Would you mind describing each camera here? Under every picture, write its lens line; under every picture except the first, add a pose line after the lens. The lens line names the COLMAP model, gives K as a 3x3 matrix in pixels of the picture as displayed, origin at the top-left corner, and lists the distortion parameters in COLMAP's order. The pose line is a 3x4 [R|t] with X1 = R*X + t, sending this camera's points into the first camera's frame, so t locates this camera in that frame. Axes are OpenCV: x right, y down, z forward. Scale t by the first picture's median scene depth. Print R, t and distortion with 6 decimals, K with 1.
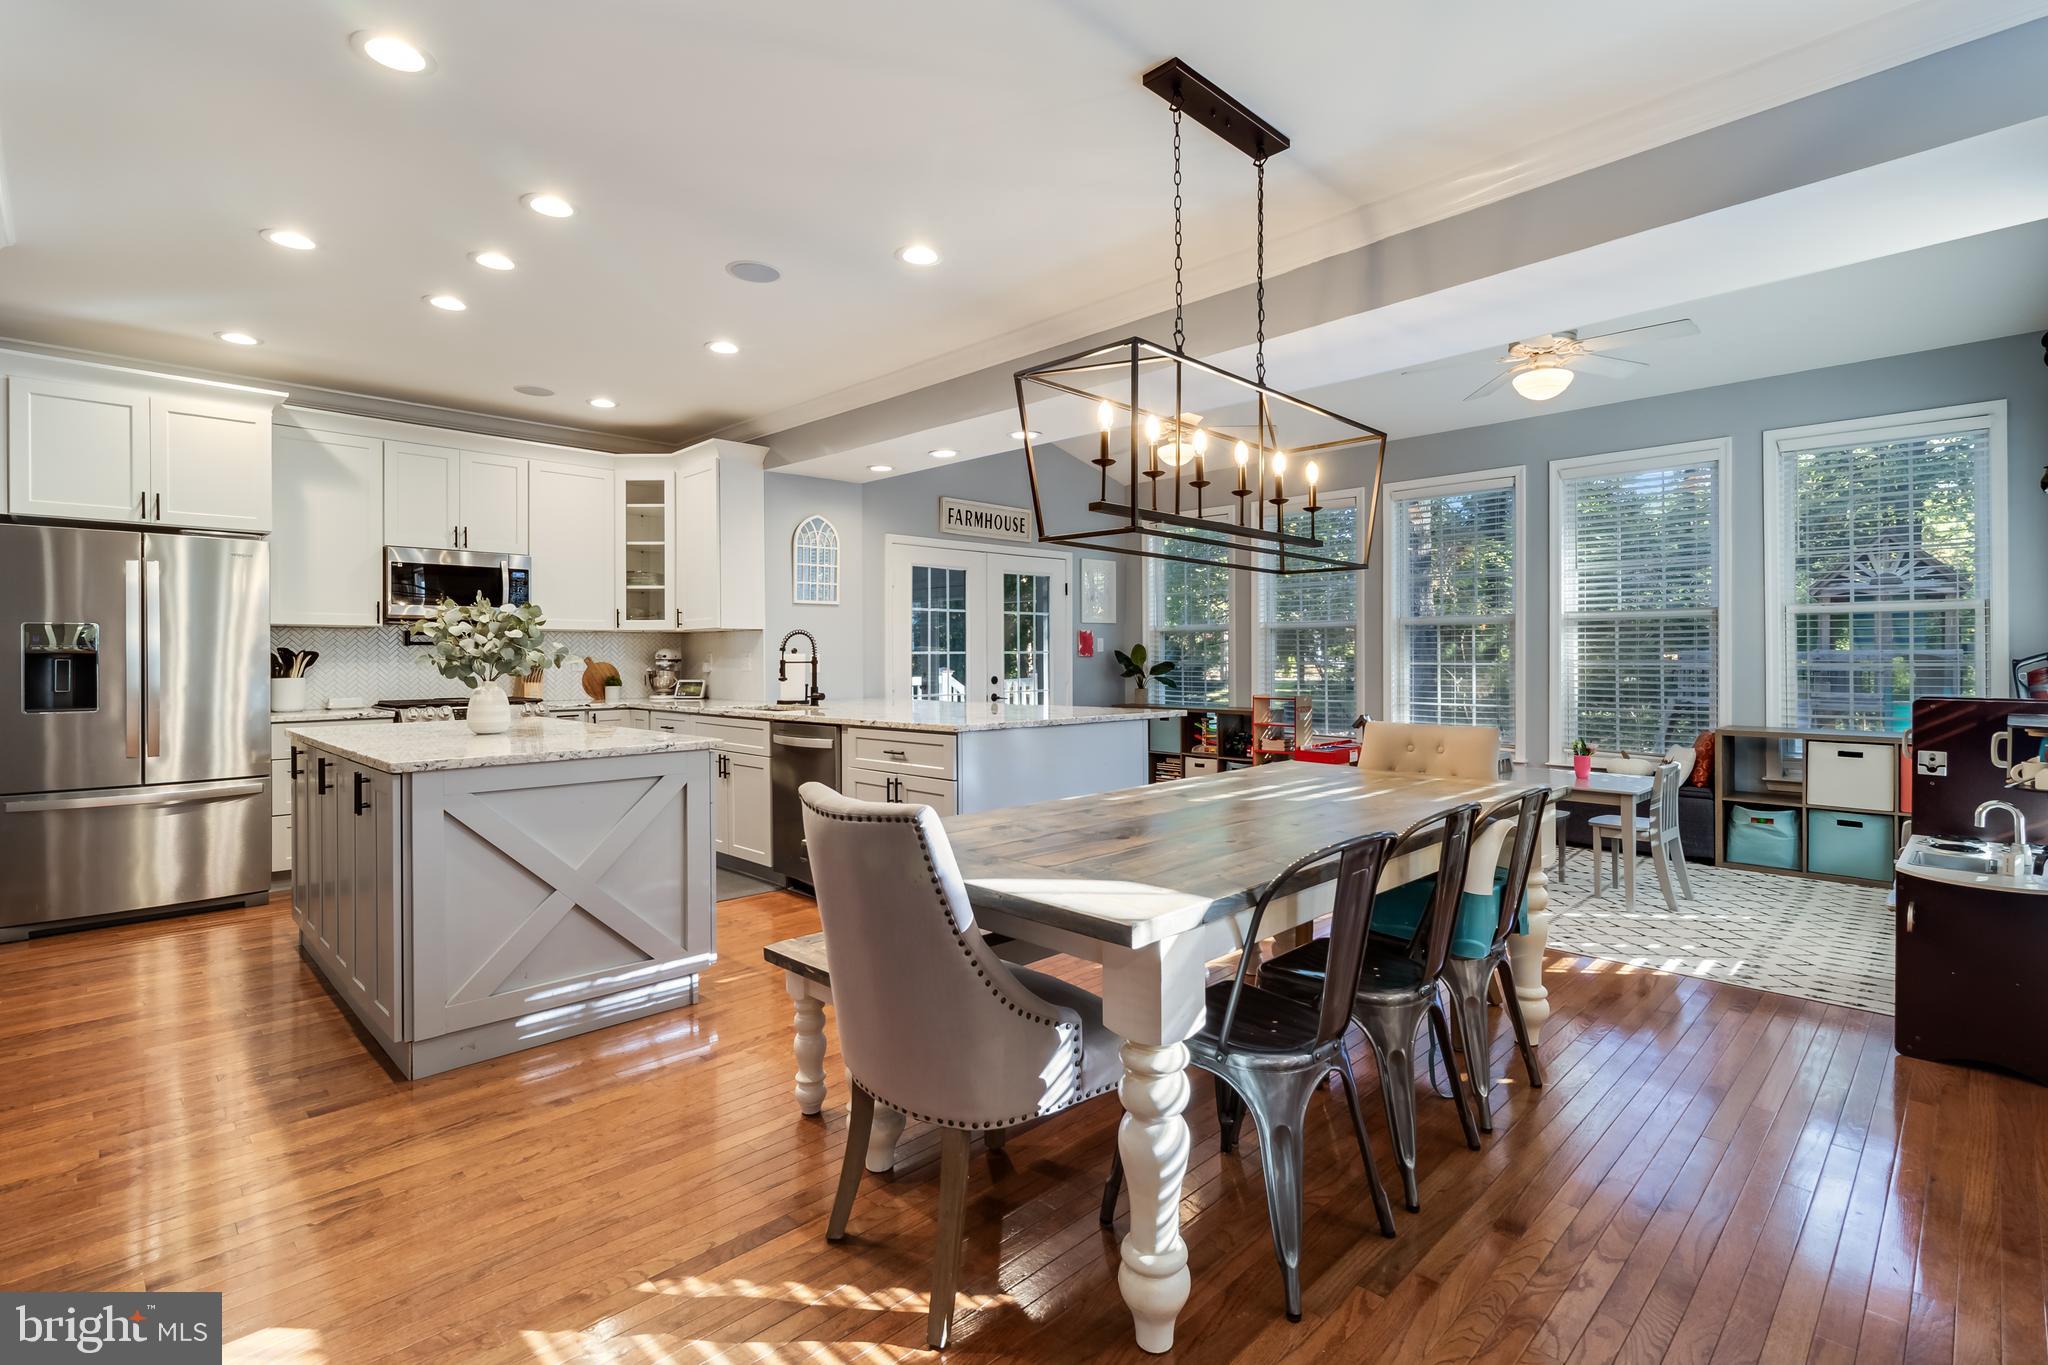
lens RADIAL K [[946.0, 0, 1028.9], [0, 946.0, 651.7], [0, 0, 1]] dist [0.005342, 0.000822]
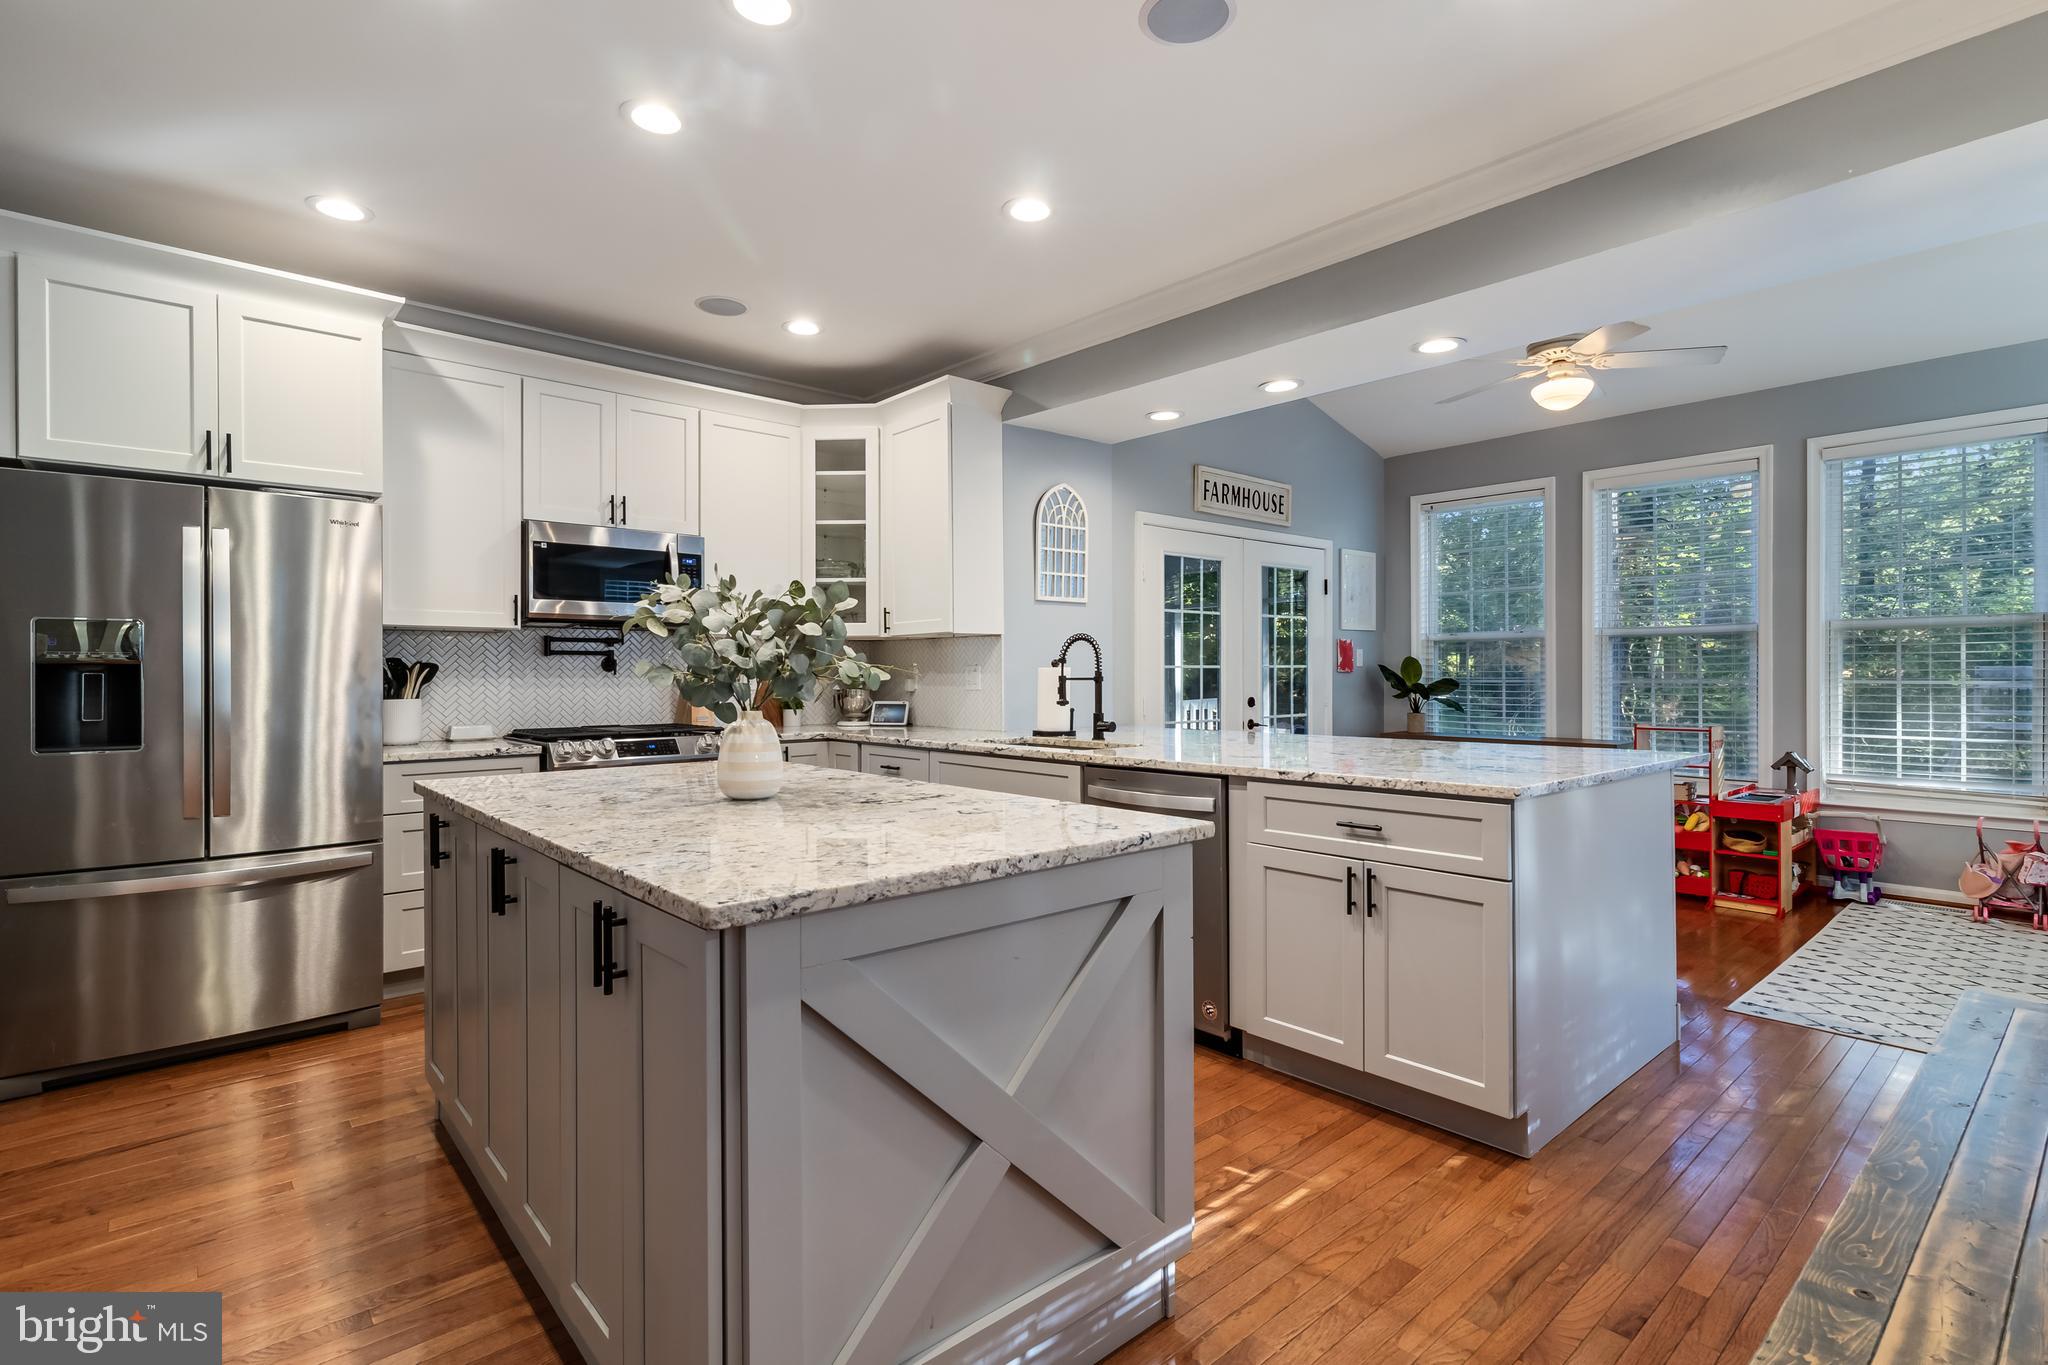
lens RADIAL K [[964.4, 0, 1032.5], [0, 964.4, 667.6], [0, 0, 1]] dist [0.003622, 0.000130]
pose [[0.998483, 0.000625, -0.055064, -0.247419], [-0.000640, 1.000000, -0.000269, 0.002960], [0.055064, 0.000303, 0.998483, 0.278188]]
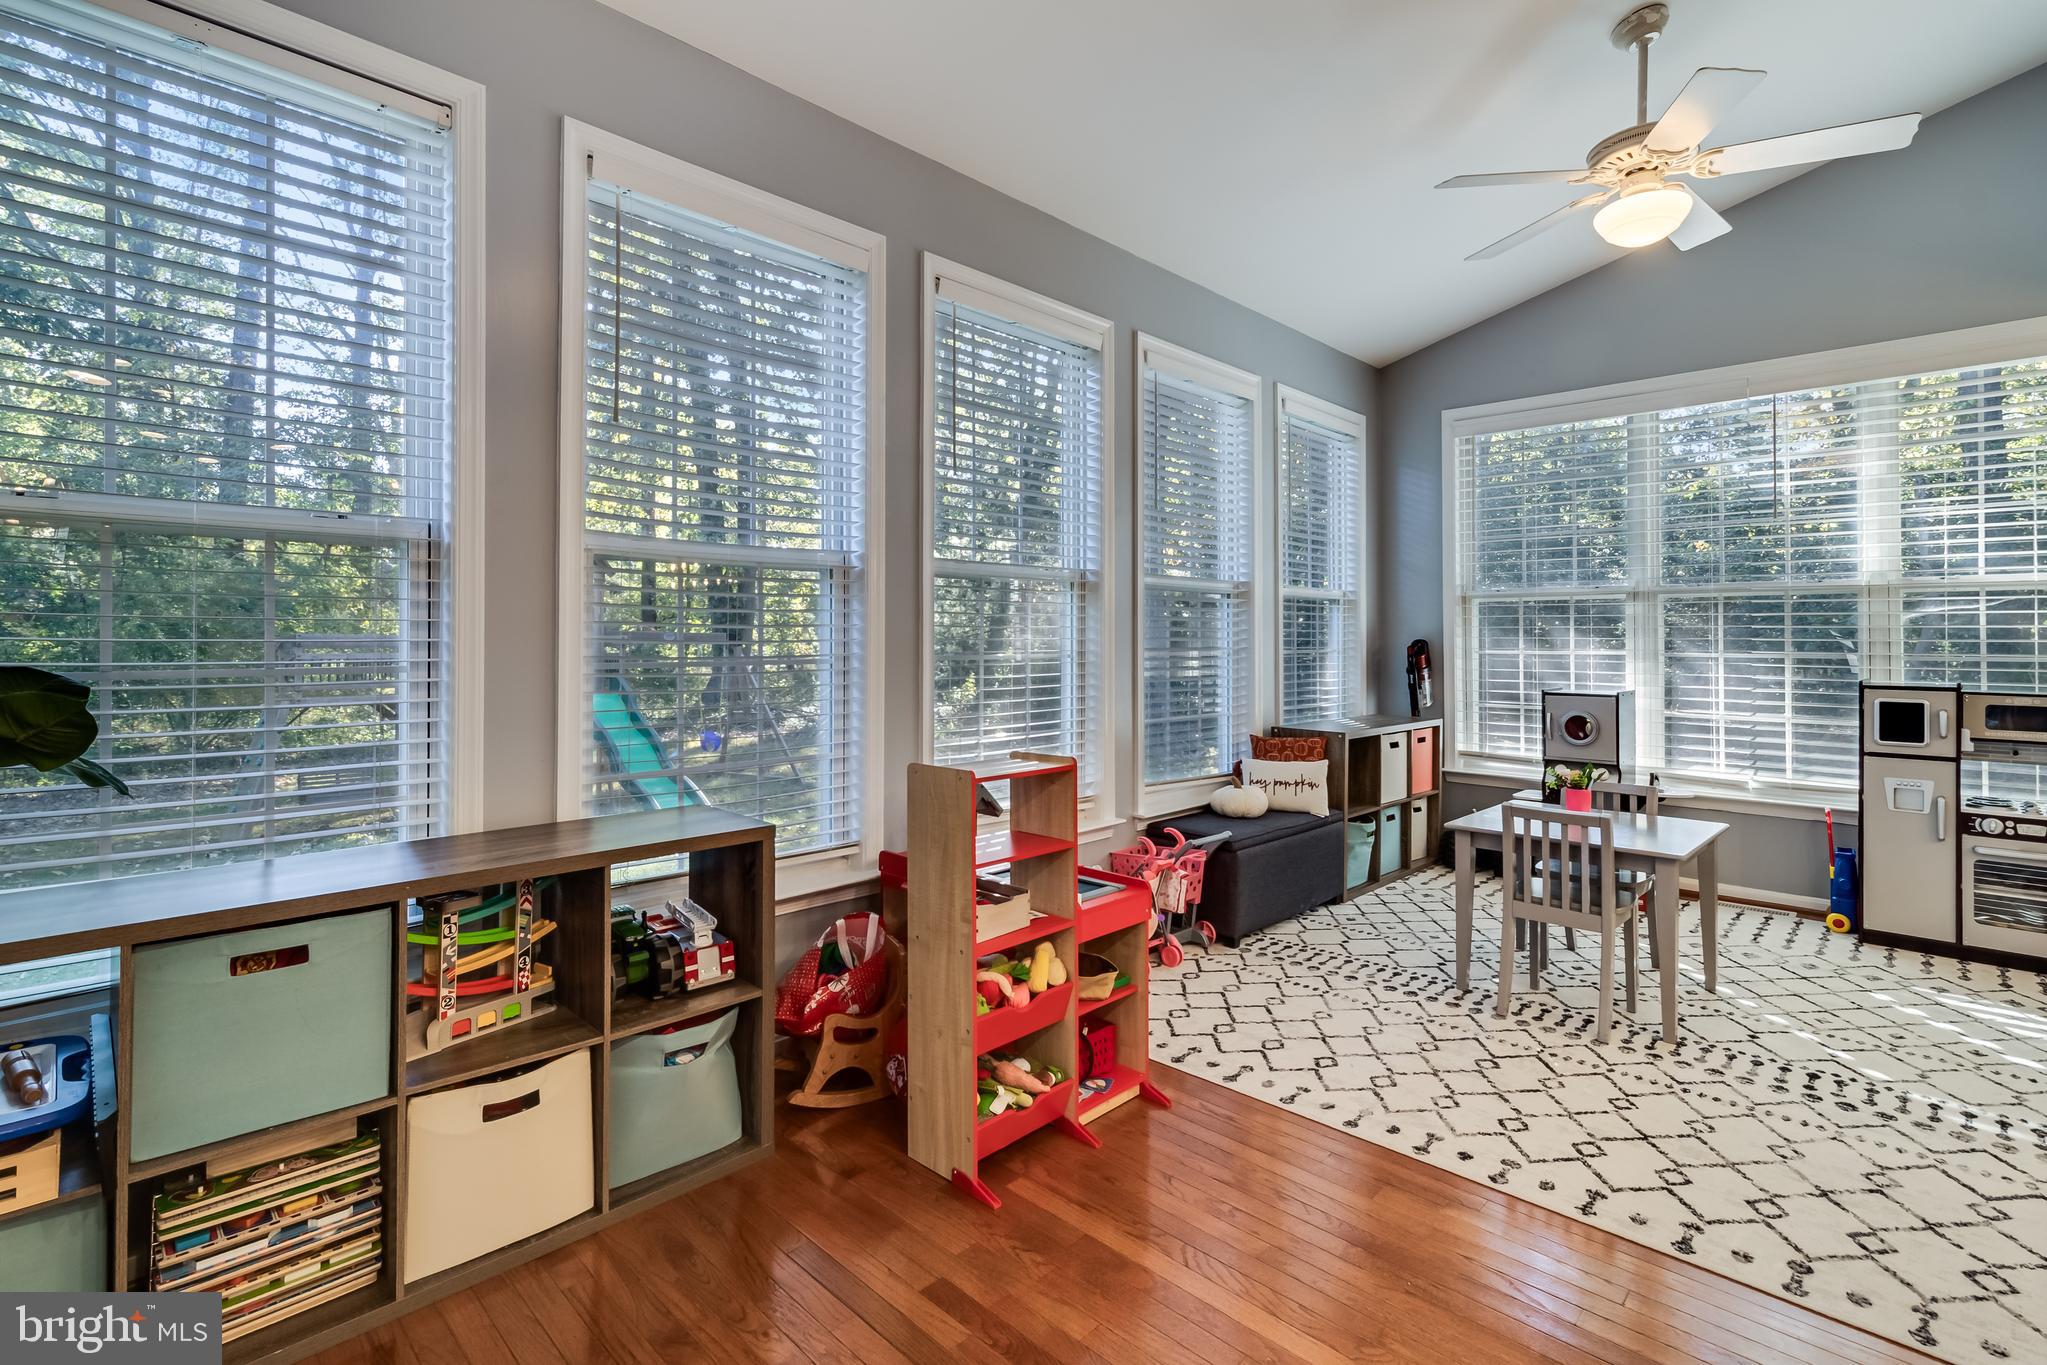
lens RADIAL K [[945.5, 0, 1041.9], [0, 945.5, 635.6], [0, 0, 1]] dist [0.005342, 0.000822]
pose [[-0.030359, 0.007526, 0.999511, -0.083470], [-0.010392, 0.999915, -0.007845, 0.006178], [-0.999485, -0.010626, -0.030278, 1.259663]]
